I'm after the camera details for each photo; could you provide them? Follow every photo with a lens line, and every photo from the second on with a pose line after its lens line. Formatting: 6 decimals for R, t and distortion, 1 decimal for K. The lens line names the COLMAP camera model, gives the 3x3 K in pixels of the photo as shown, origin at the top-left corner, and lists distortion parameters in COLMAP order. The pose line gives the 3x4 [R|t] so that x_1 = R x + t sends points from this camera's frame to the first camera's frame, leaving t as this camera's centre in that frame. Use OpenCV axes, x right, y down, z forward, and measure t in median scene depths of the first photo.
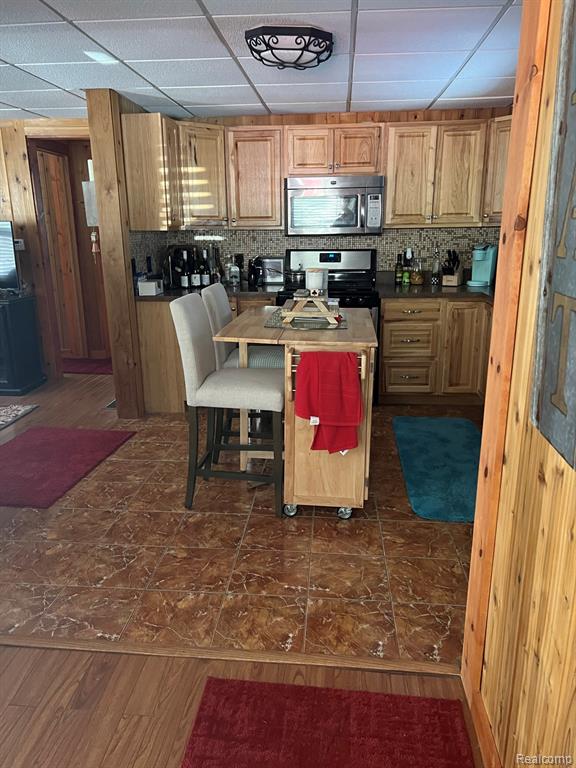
lens RADIAL K [[582.6, 0, 278.5], [0, 582.6, 380.0], [0, 0, 1]] dist [0.055639, -0.059652]
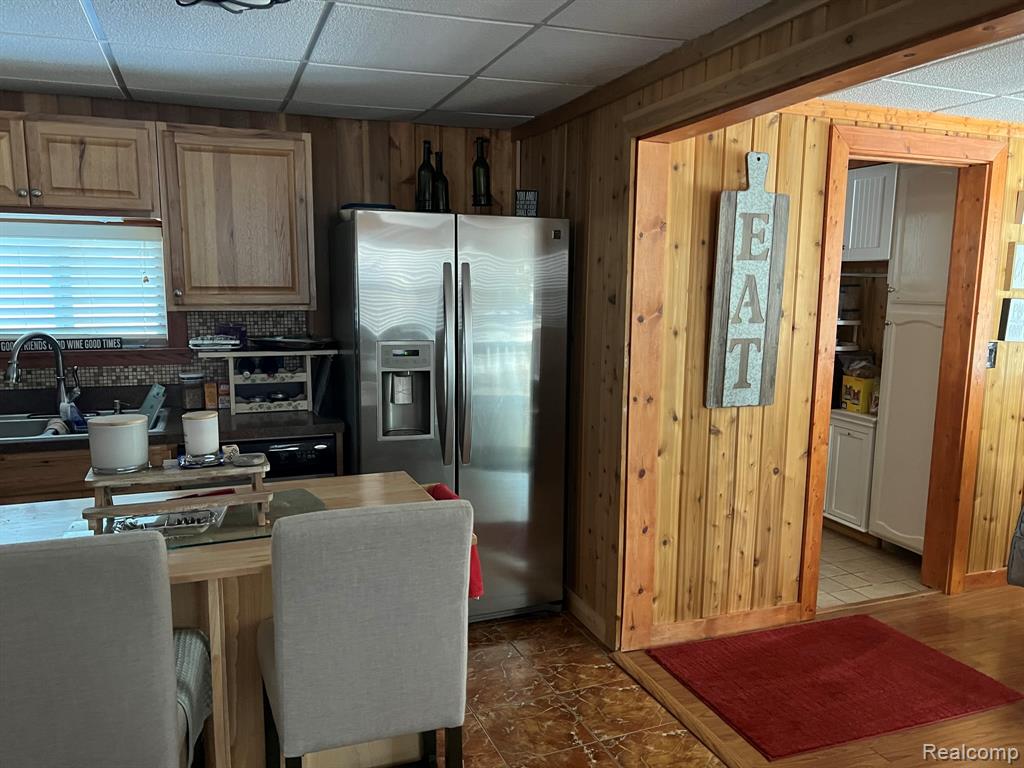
lens RADIAL K [[776.8, 0, 509.0], [0, 776.8, 394.3], [0, 0, 1]] dist [0.055639, -0.059652]
pose [[-0.449642, -0.124599, 0.884476, -0.429491], [0.226852, 0.941824, 0.248003, -0.213122], [-0.863922, 0.312157, -0.395218, 0.722619]]
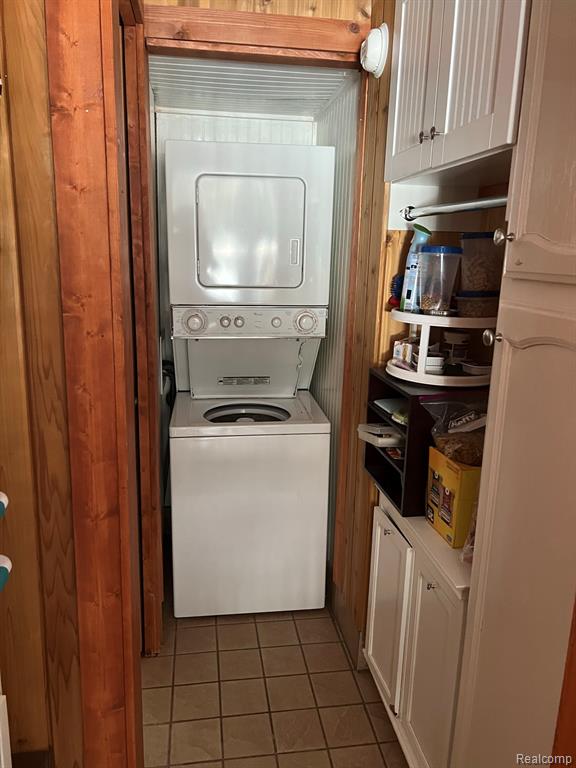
lens RADIAL K [[582.6, 0, 278.5], [0, 582.6, 380.0], [0, 0, 1]] dist [0.055639, -0.059652]
pose [[-0.241023, -0.209018, 0.947744, -0.318594], [0.231941, 0.935831, 0.265376, -0.164484], [-0.942397, 0.283783, -0.177077, 0.551839]]
